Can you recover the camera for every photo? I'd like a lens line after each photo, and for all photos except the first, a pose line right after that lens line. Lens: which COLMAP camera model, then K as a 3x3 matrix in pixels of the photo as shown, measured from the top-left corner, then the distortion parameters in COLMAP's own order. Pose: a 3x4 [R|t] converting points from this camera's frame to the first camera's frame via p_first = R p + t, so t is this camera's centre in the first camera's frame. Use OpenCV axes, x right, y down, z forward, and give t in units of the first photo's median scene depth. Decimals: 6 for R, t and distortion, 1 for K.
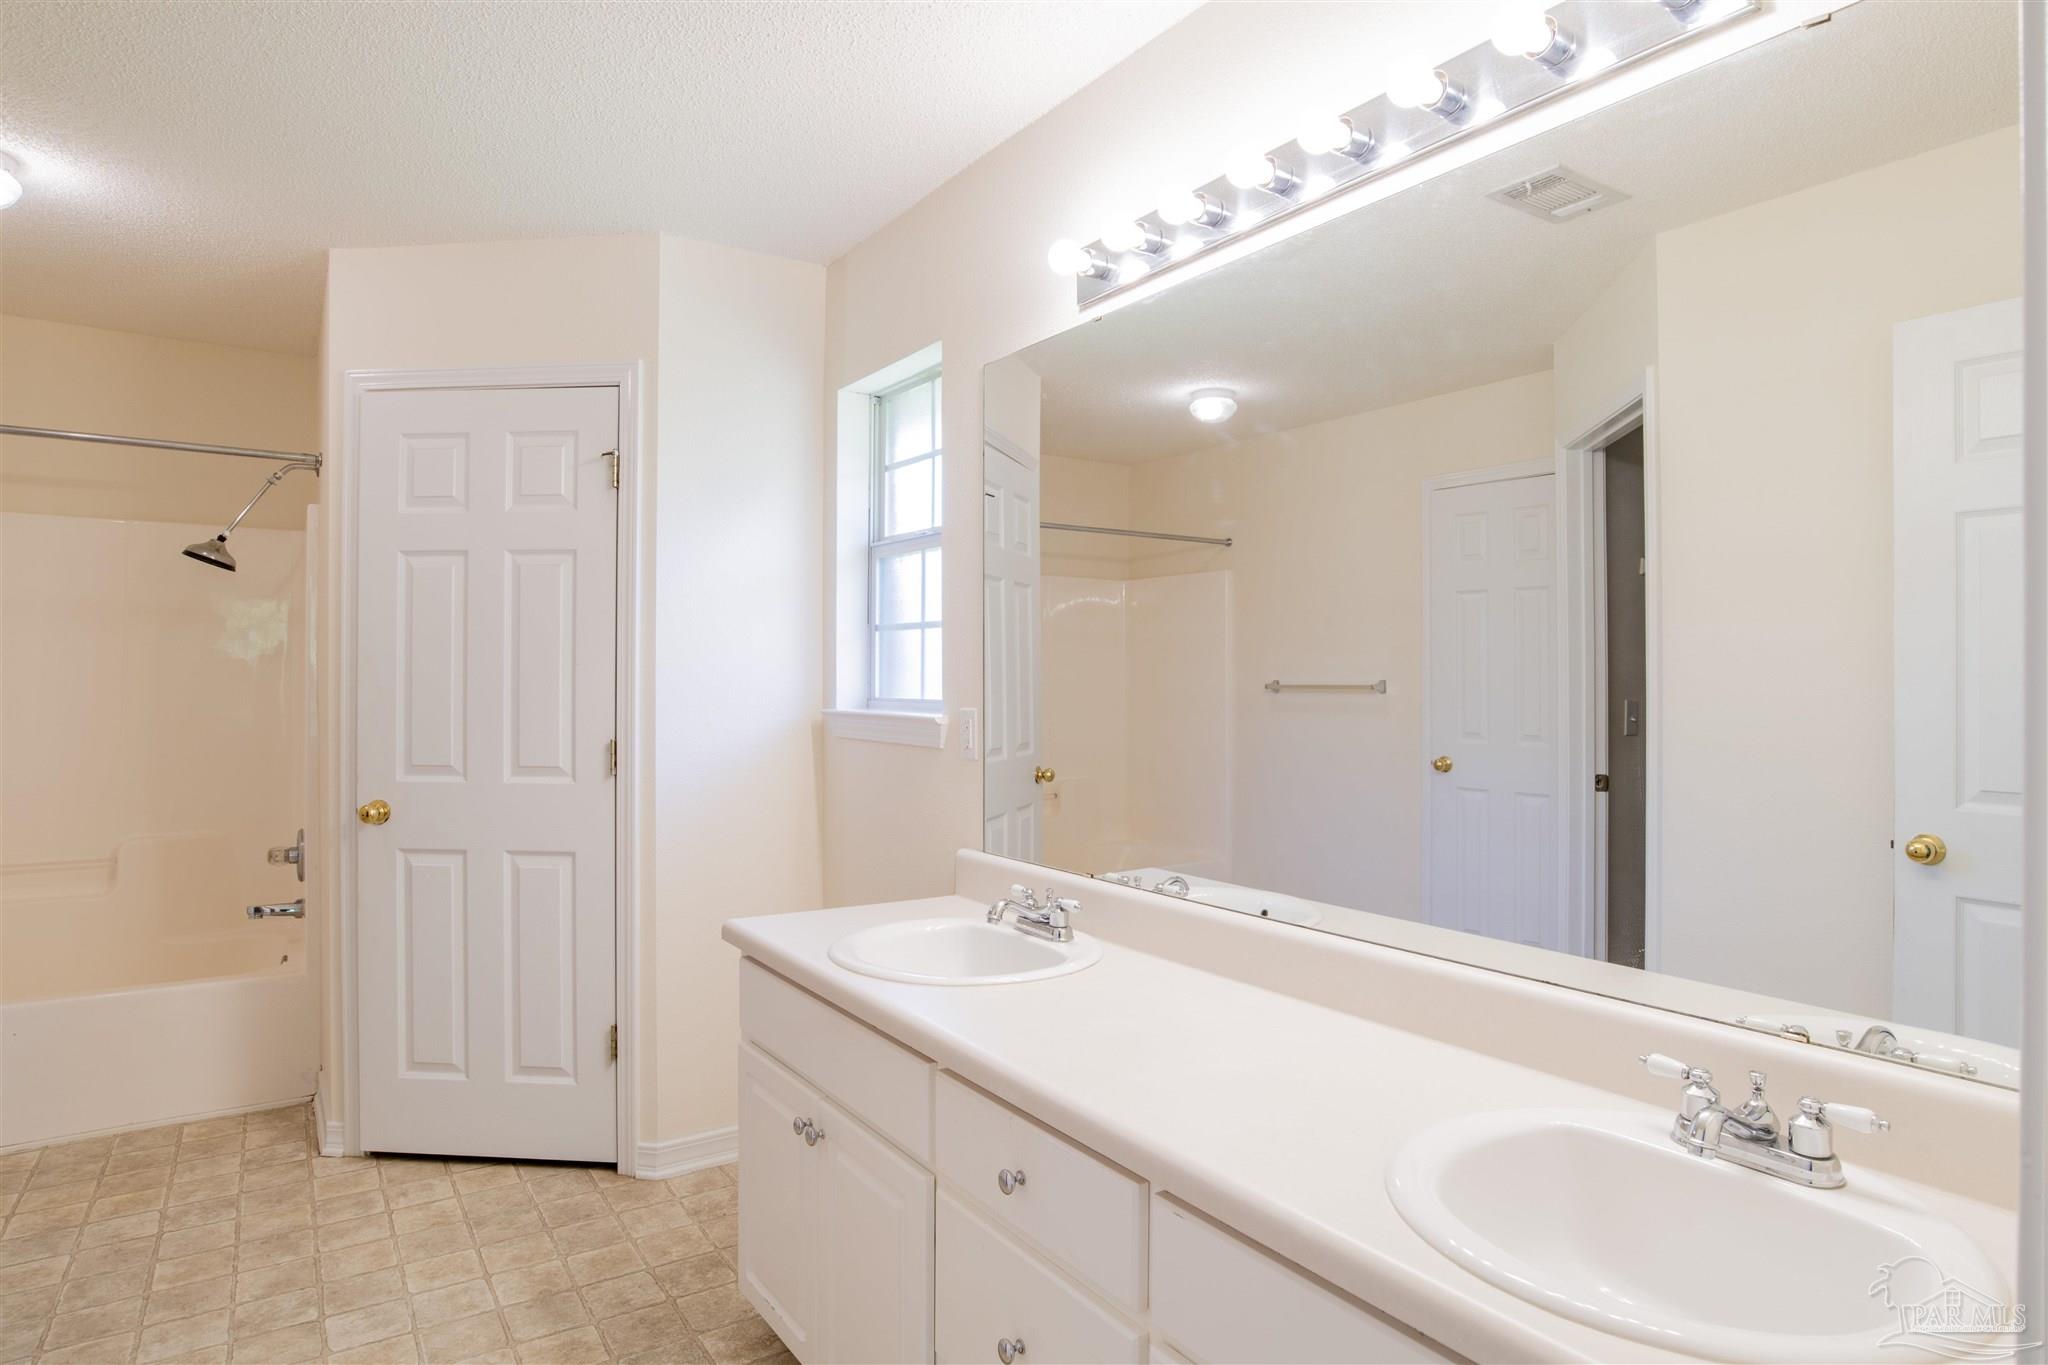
lens RADIAL K [[1155.2, 0, 1017.6], [0, 1155.2, 687.6], [0, 0, 1]] dist [-0.049358, 0.015917]
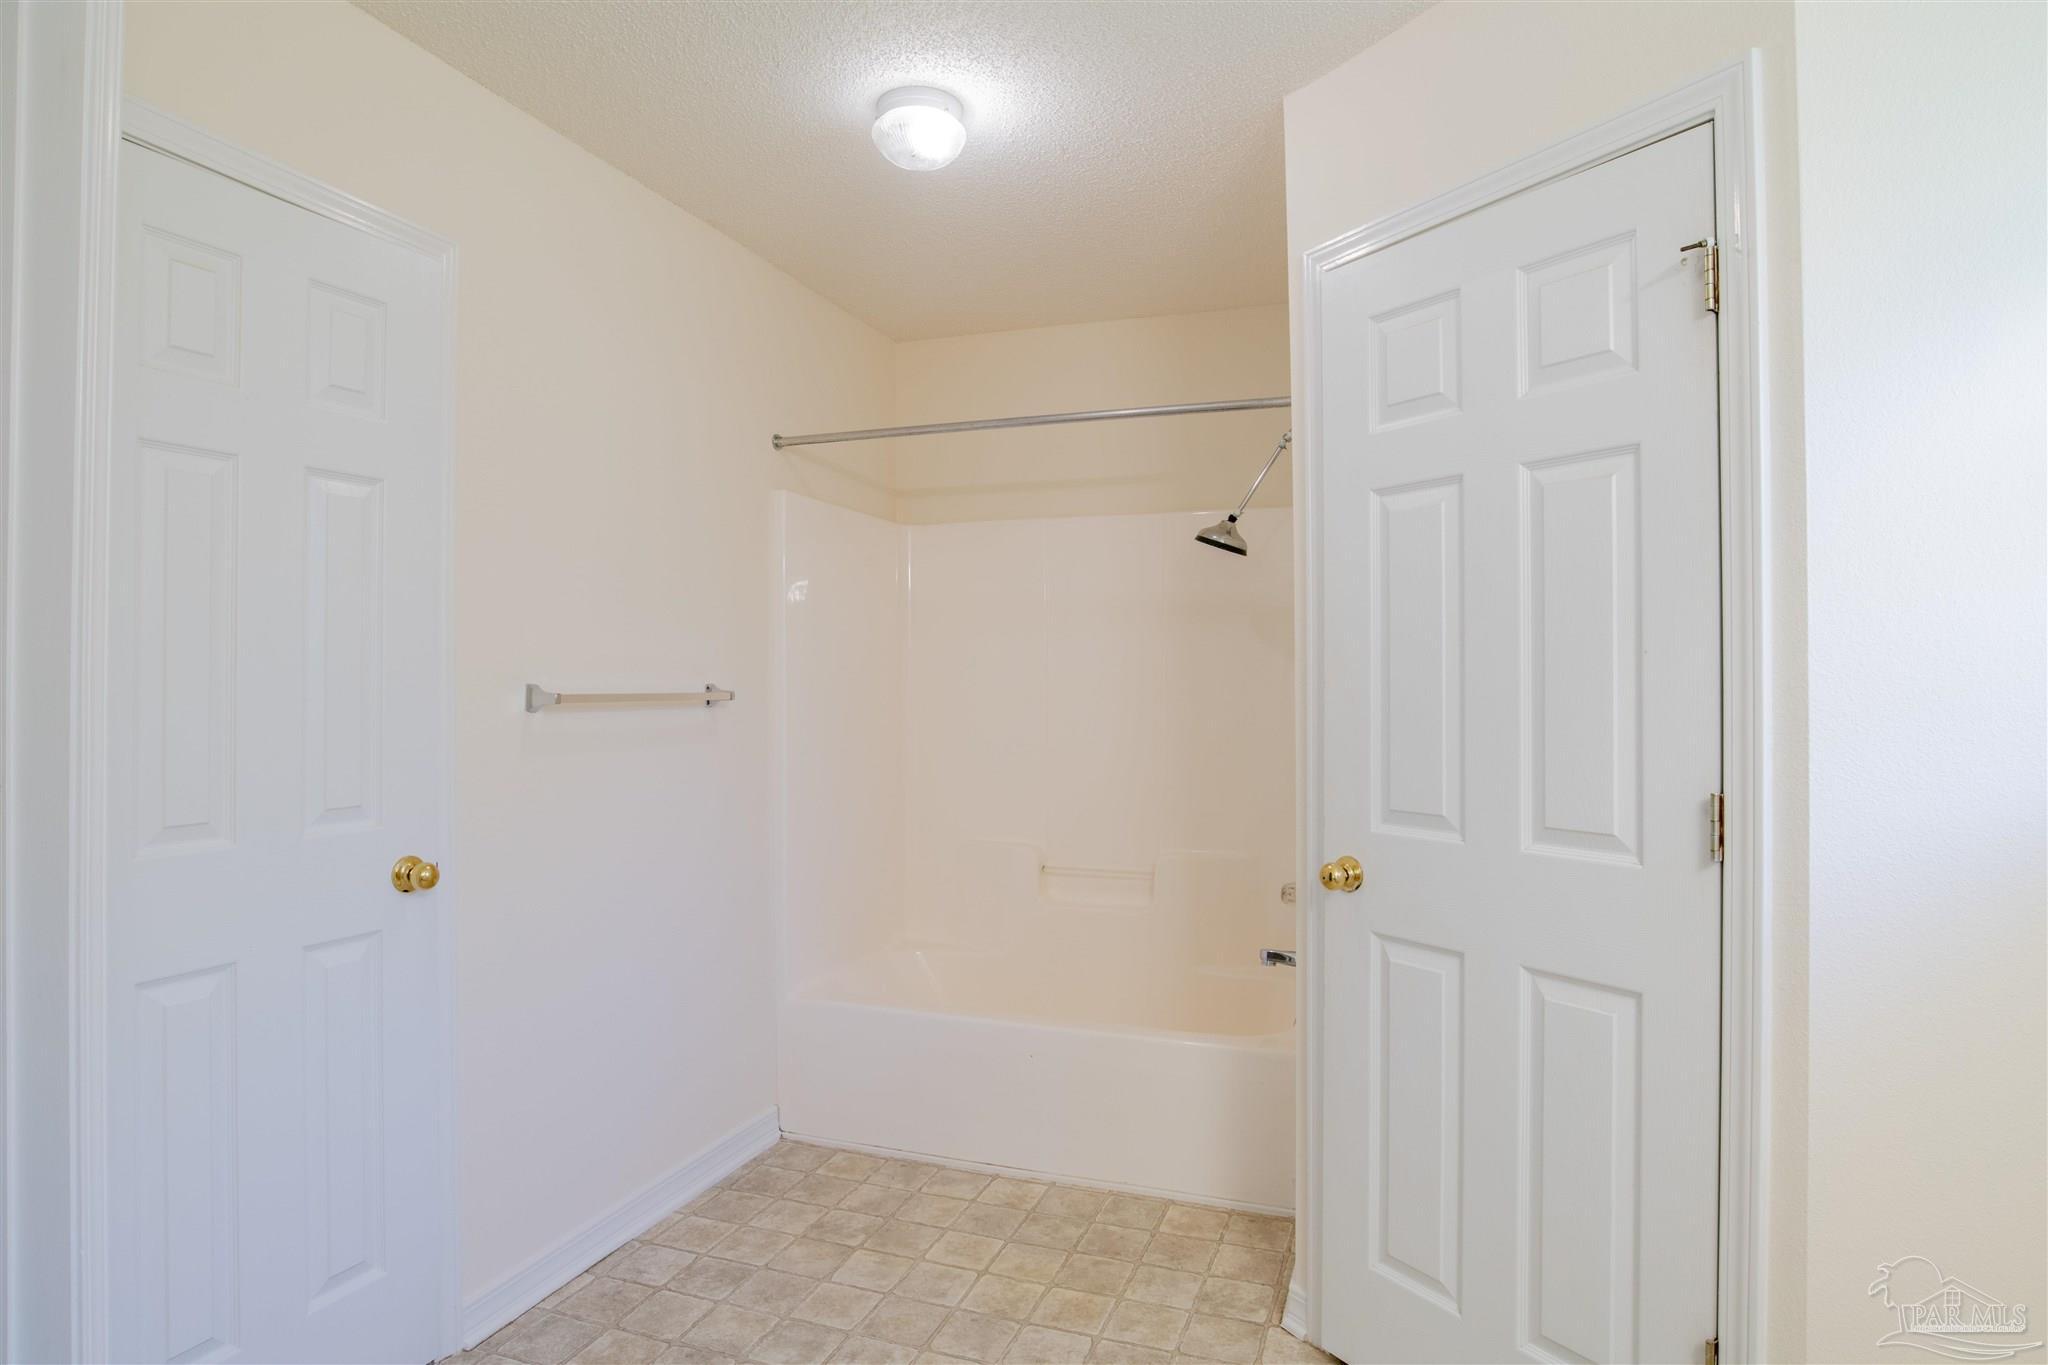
lens RADIAL K [[1155.2, 0, 1018.6], [0, 1155.2, 676.0], [0, 0, 1]] dist [-0.049358, 0.015917]
pose [[0.605078, -0.009443, -0.796110, -0.128316], [0.001260, 0.999940, -0.010903, -0.003027], [0.796165, 0.005594, 0.605054, 0.421318]]
